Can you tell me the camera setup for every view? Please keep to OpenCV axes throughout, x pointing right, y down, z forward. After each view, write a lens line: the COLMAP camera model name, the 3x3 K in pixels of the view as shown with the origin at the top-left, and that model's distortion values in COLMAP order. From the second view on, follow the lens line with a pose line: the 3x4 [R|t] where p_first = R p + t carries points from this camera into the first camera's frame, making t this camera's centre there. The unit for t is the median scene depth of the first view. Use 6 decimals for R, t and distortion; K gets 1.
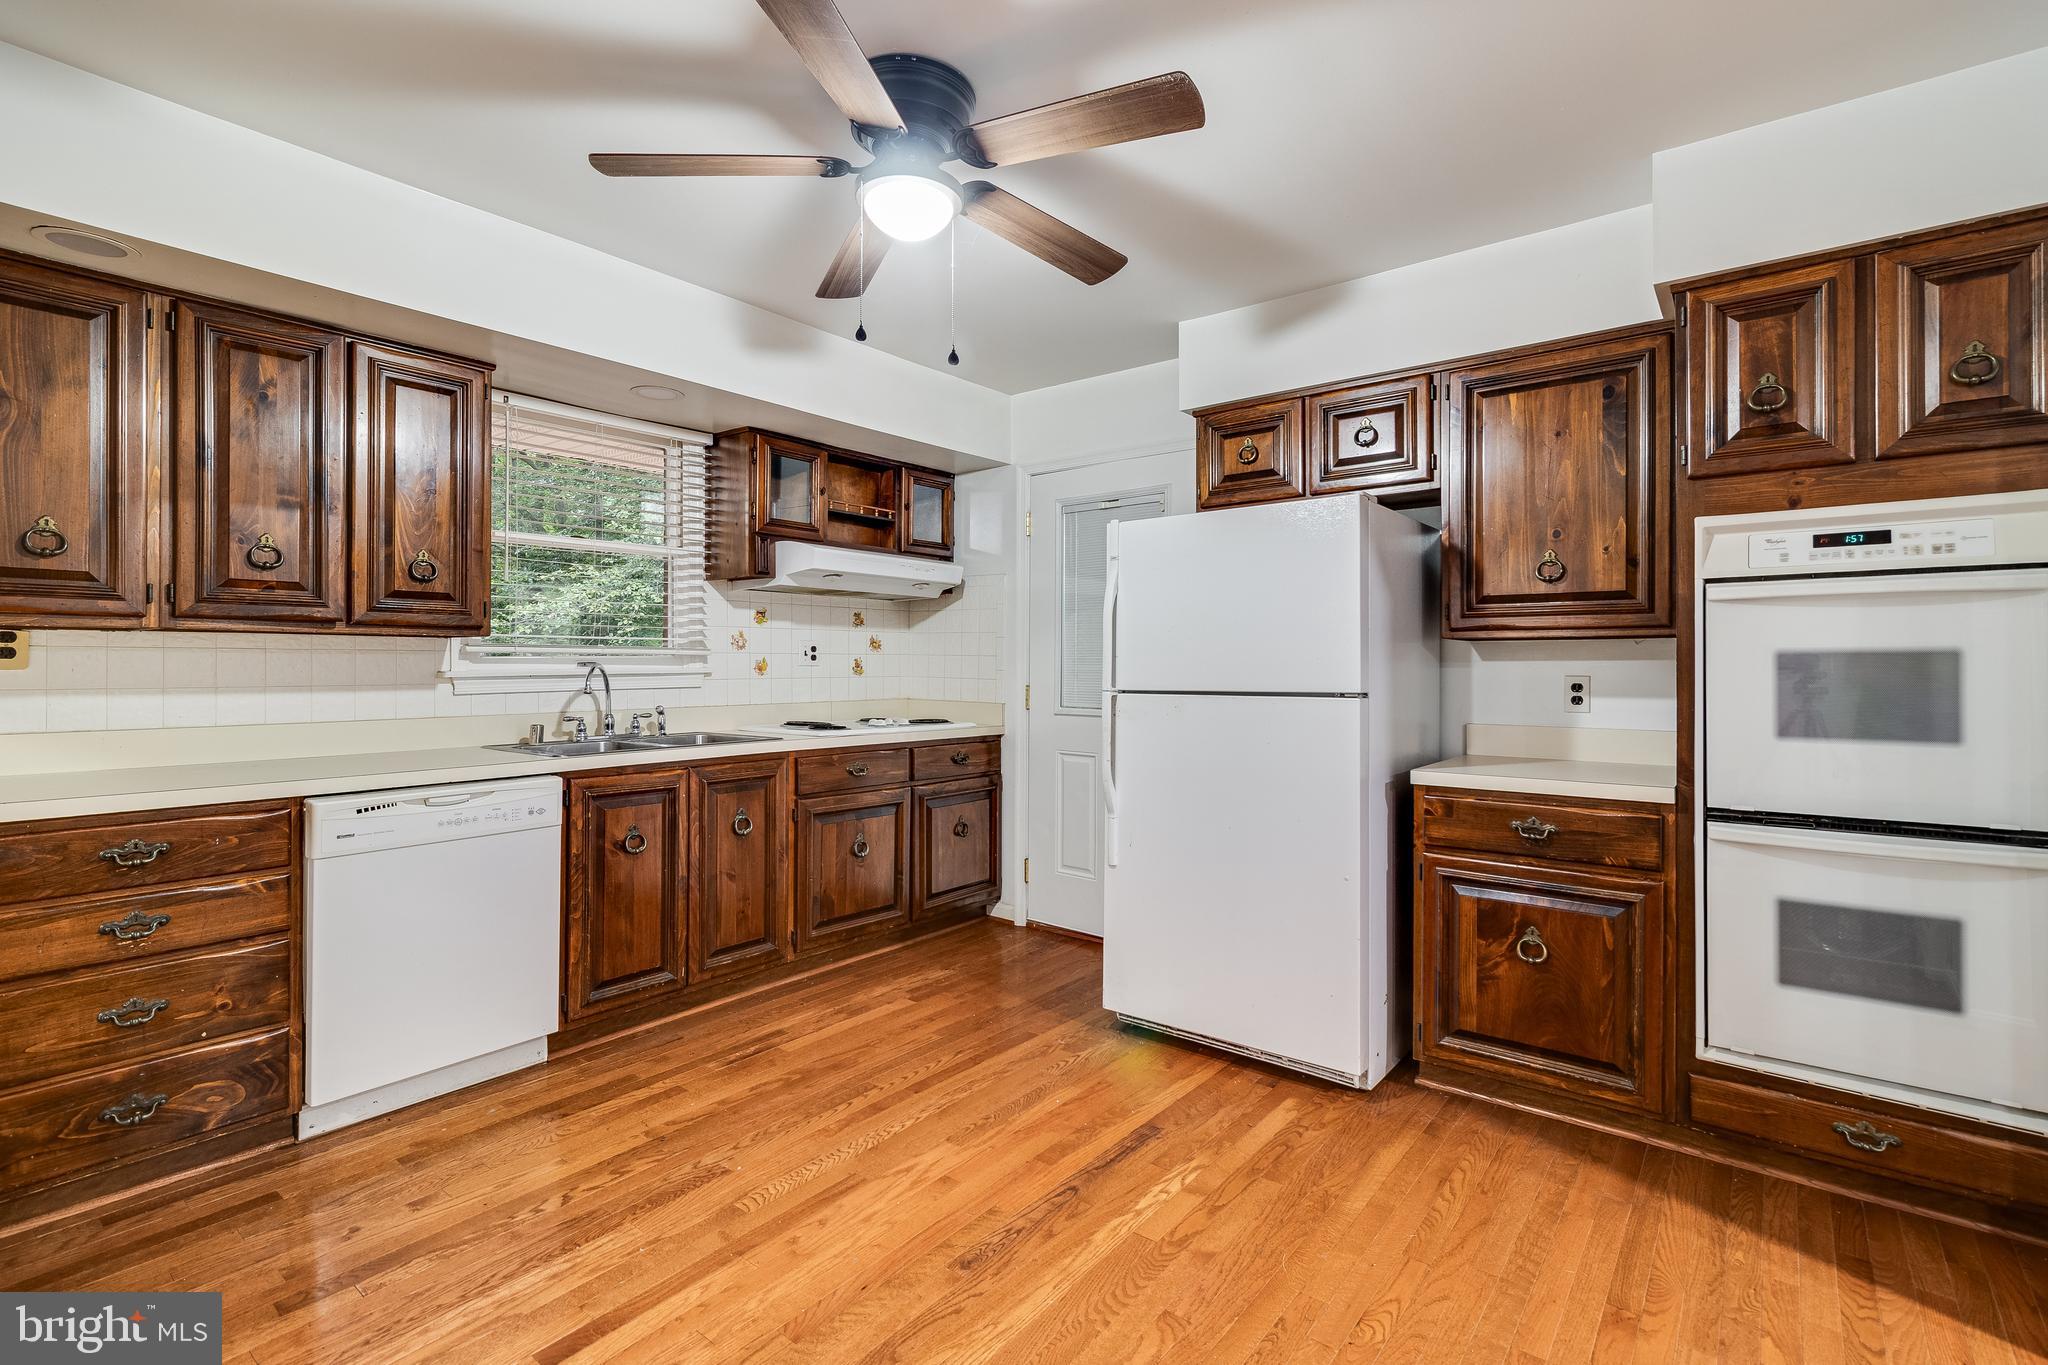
lens RADIAL K [[945.8, 0, 1008.2], [0, 945.8, 660.3], [0, 0, 1]] dist [0.001655, -0.000187]
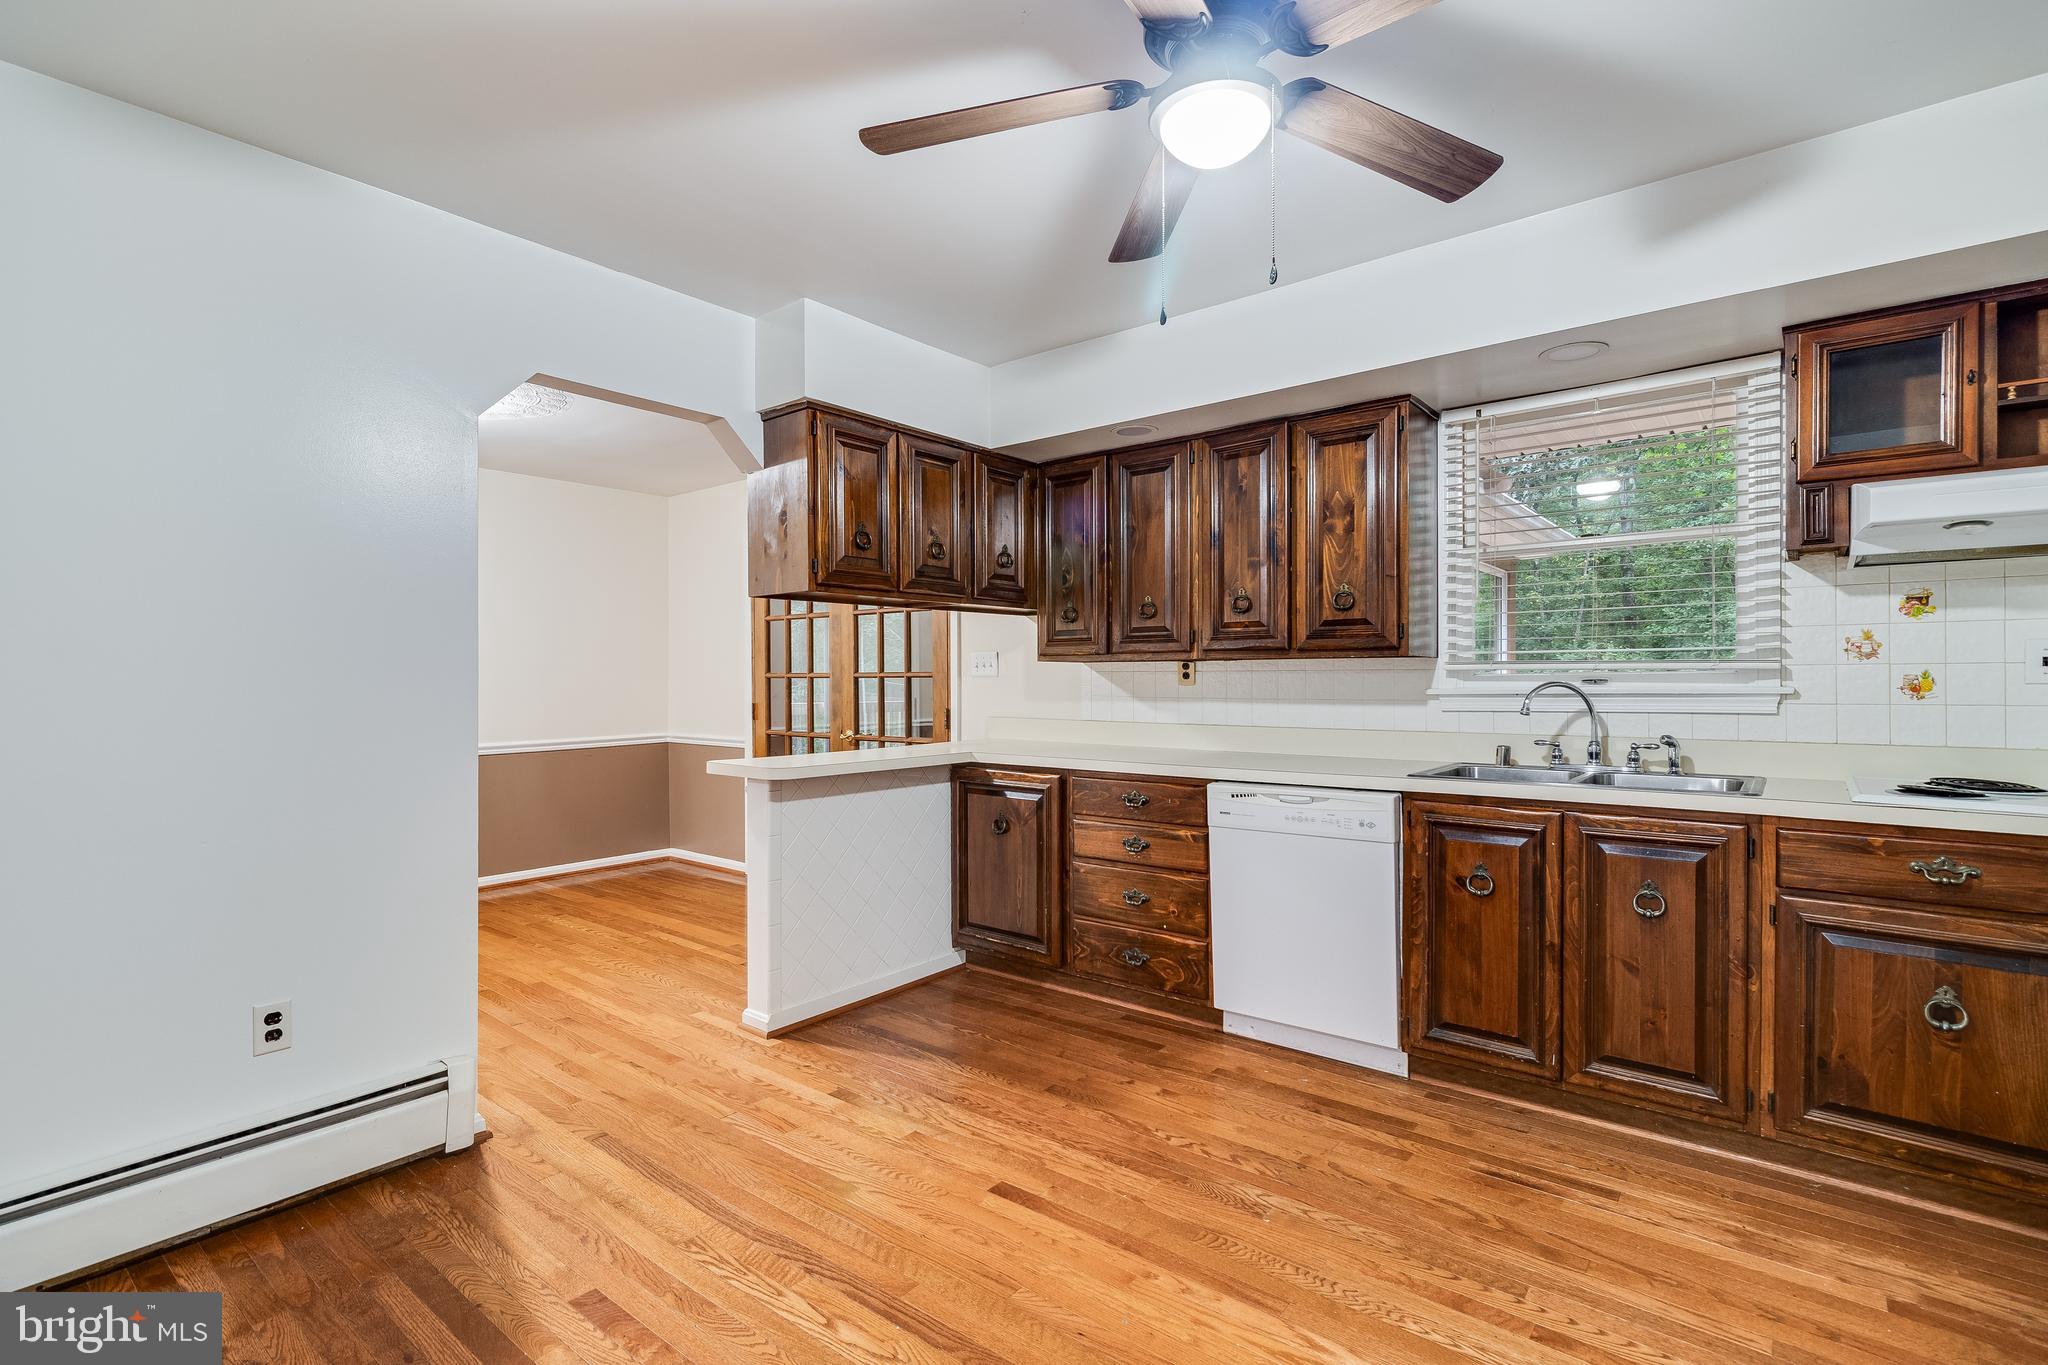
lens RADIAL K [[945.8, 0, 1041.0], [0, 945.8, 686.2], [0, 0, 1]] dist [0.001655, -0.000187]
pose [[0.009735, 0.004579, -0.999942, 0.486469], [0.006632, 0.999967, 0.004644, 0.000903], [0.999931, -0.006676, 0.009704, 0.577908]]
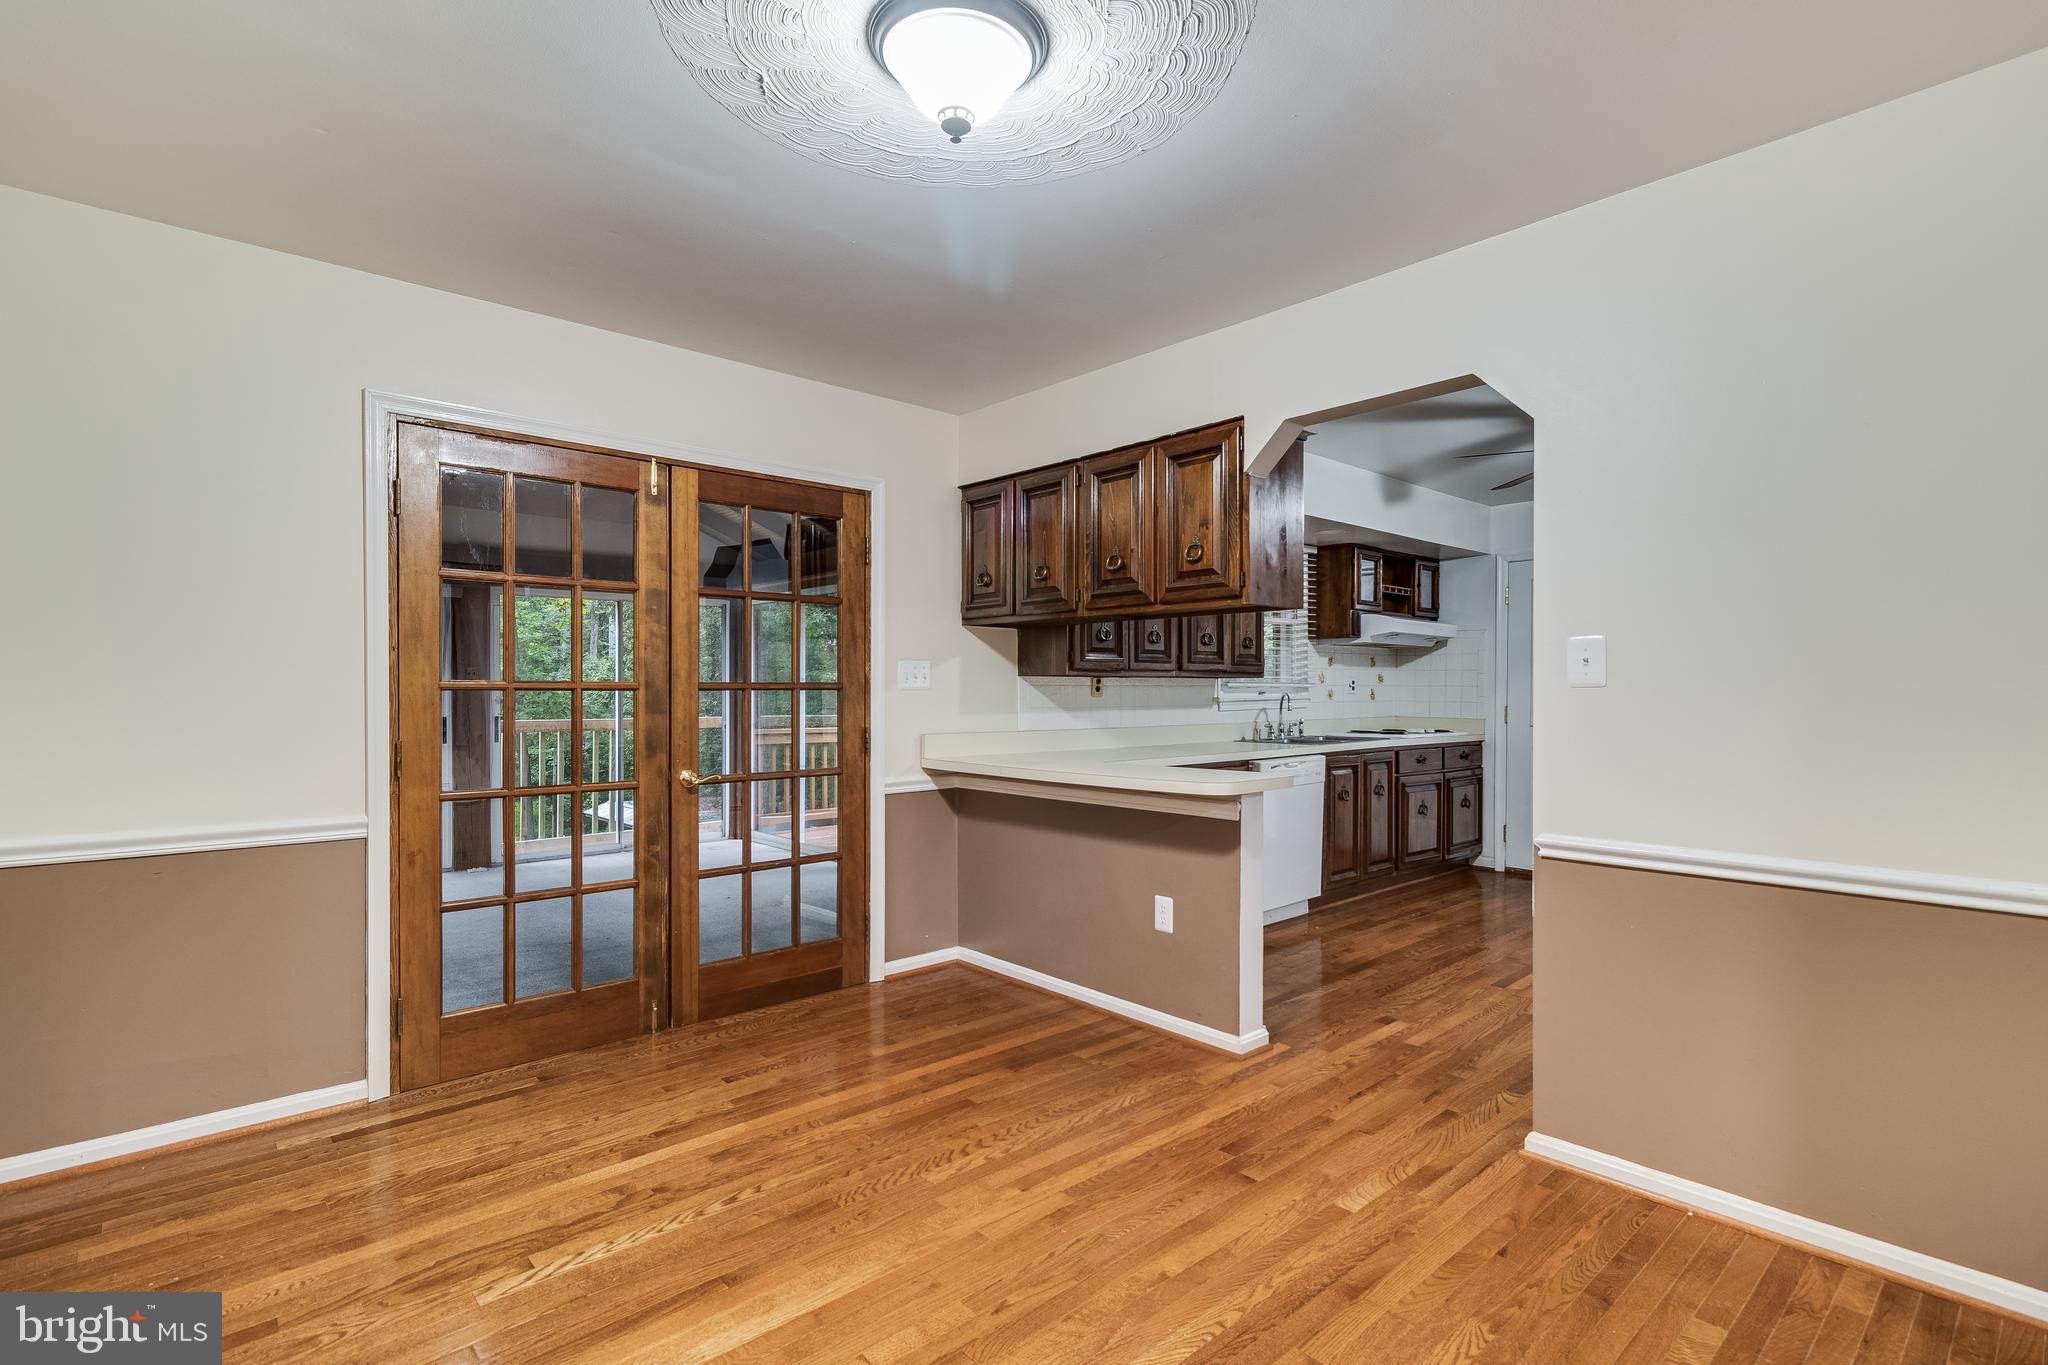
lens RADIAL K [[945.8, 0, 1038.5], [0, 945.8, 694.2], [0, 0, 1]] dist [0.001655, -0.000187]
pose [[0.986366, -0.002820, -0.164545, -0.671328], [0.004288, 0.999954, 0.008568, -0.011785], [0.164514, -0.009157, 0.986332, -0.831404]]
